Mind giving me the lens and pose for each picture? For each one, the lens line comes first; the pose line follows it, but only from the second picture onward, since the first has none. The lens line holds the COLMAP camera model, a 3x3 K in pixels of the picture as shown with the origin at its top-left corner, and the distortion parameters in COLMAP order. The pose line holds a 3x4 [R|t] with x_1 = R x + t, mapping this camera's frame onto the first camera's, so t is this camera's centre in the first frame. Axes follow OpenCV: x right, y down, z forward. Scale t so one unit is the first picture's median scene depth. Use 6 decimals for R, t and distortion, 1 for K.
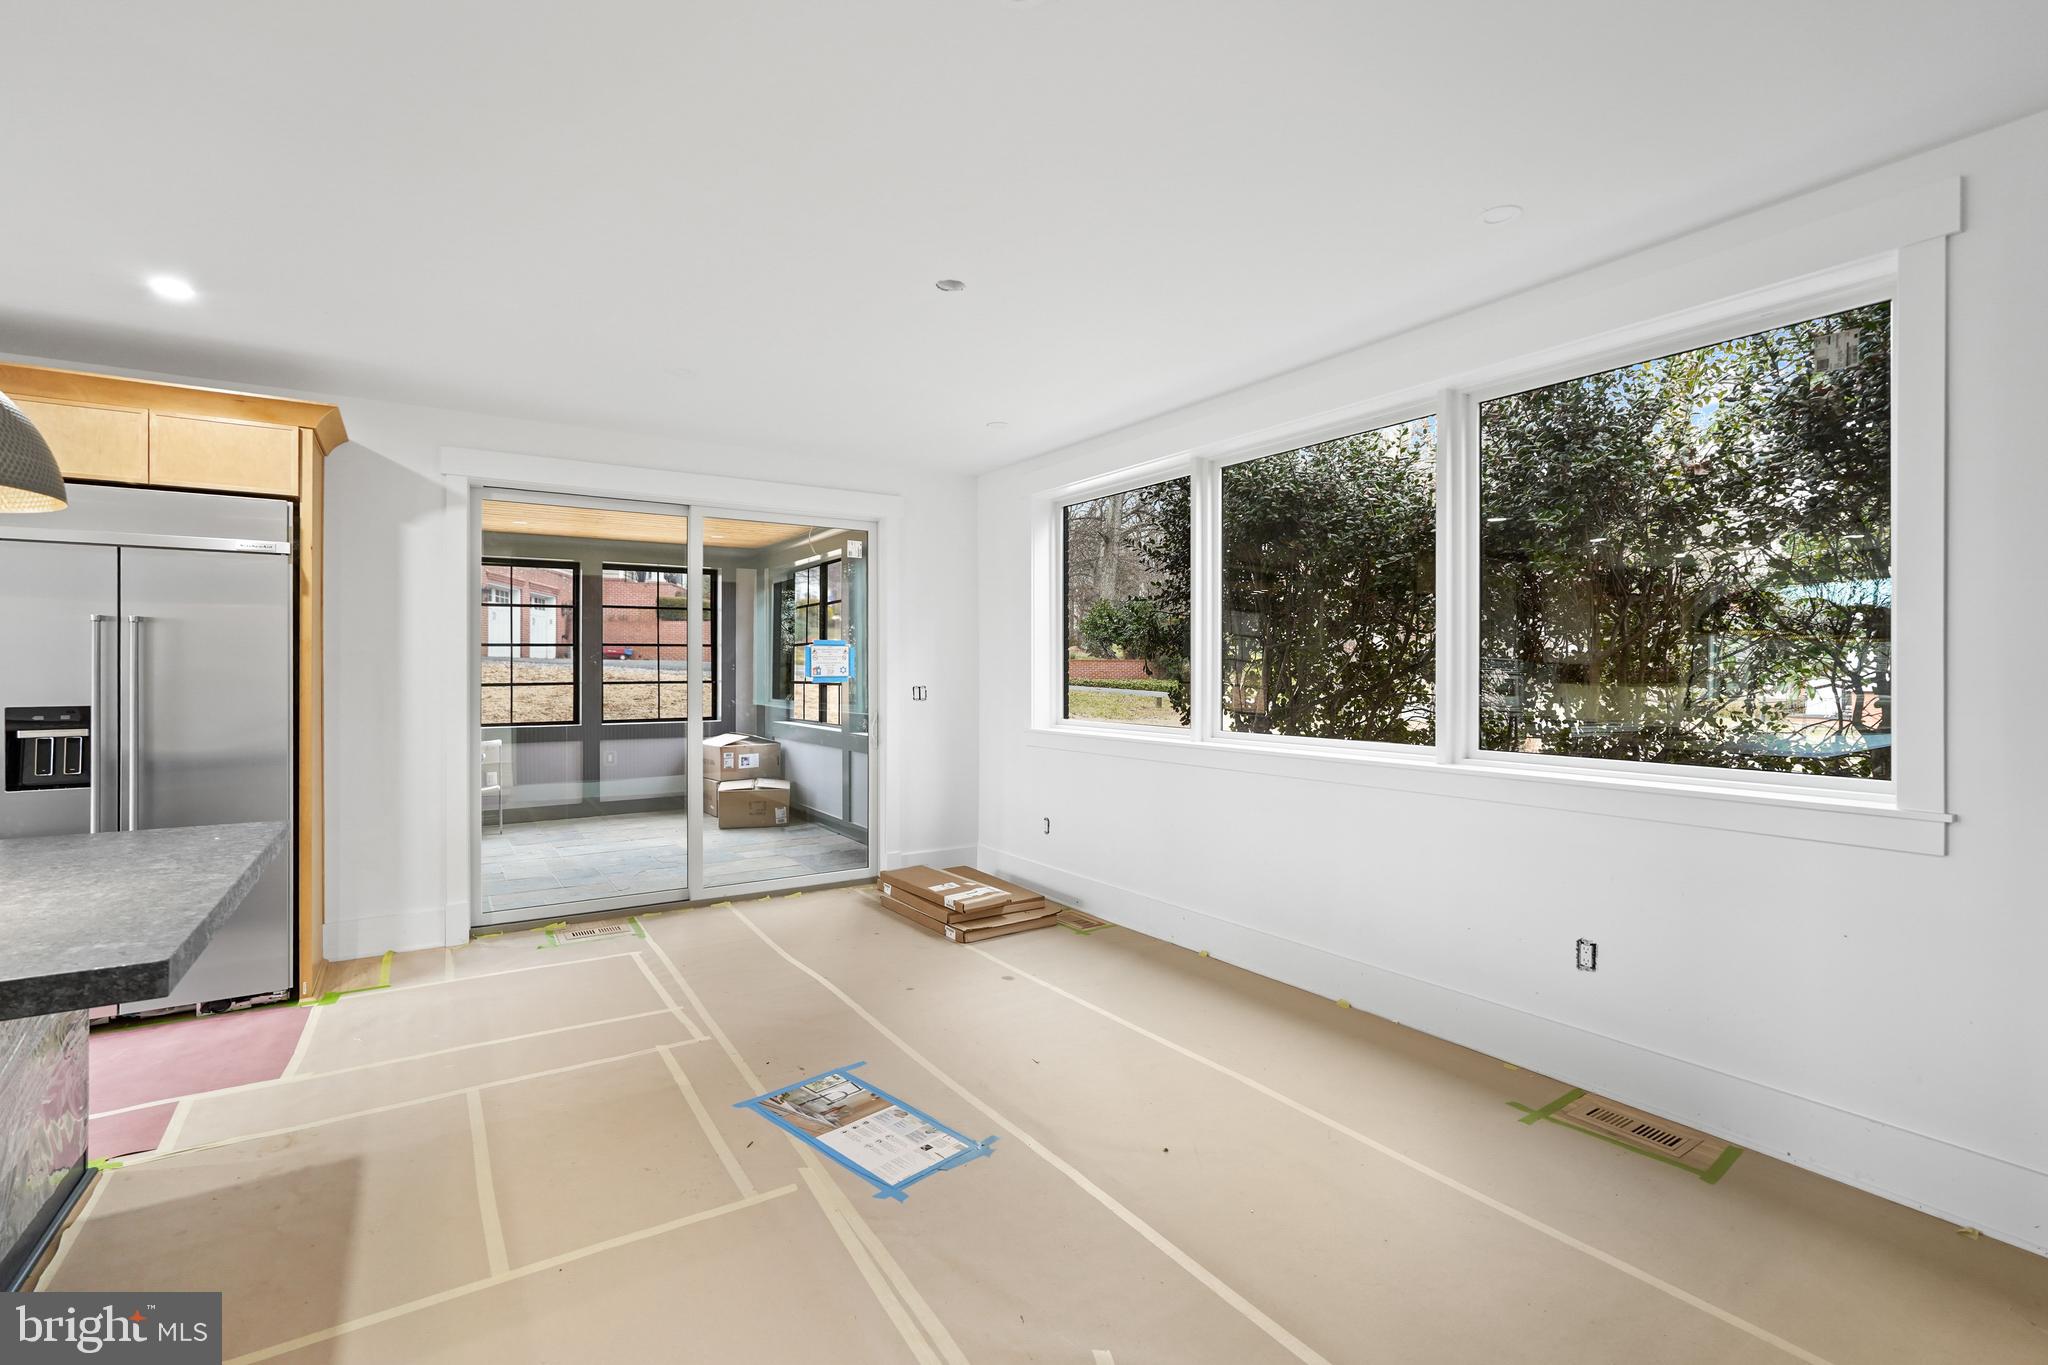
lens RADIAL K [[906.0, 0, 1024.0], [0, 906.0, 682.5], [0, 0, 1]] dist [-0.039689, 0.025852]
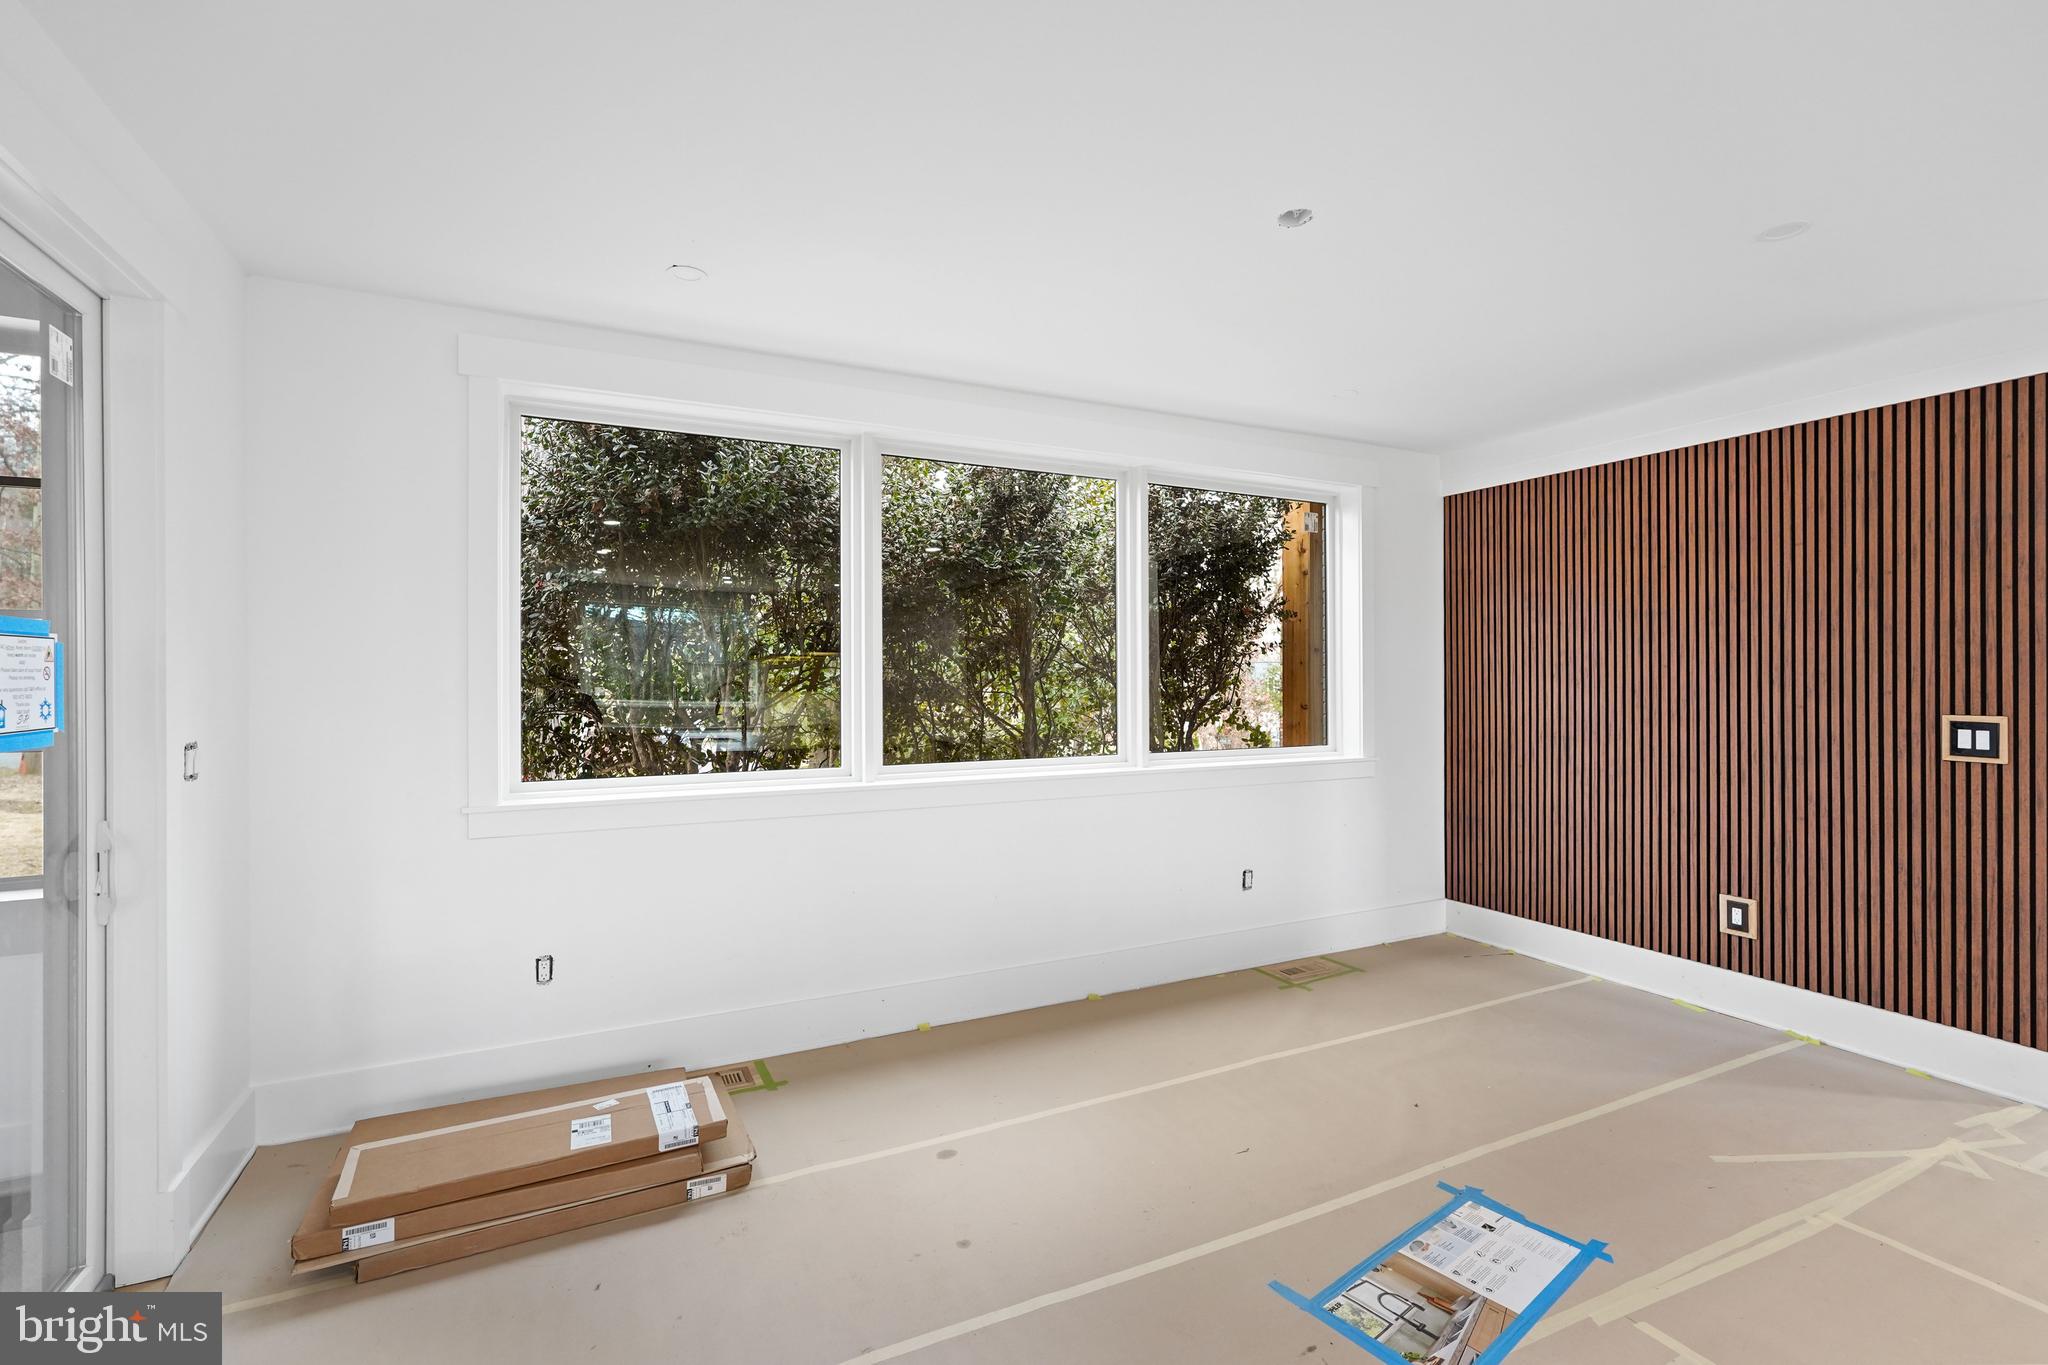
lens RADIAL K [[906.0, 0, 1024.0], [0, 906.0, 682.5], [0, 0, 1]] dist [-0.039689, 0.025852]
pose [[0.138677, -0.010558, 0.990281, -0.966688], [0.012985, 0.999877, 0.008842, -0.048802], [-0.990253, 0.011632, 0.138797, 1.204259]]
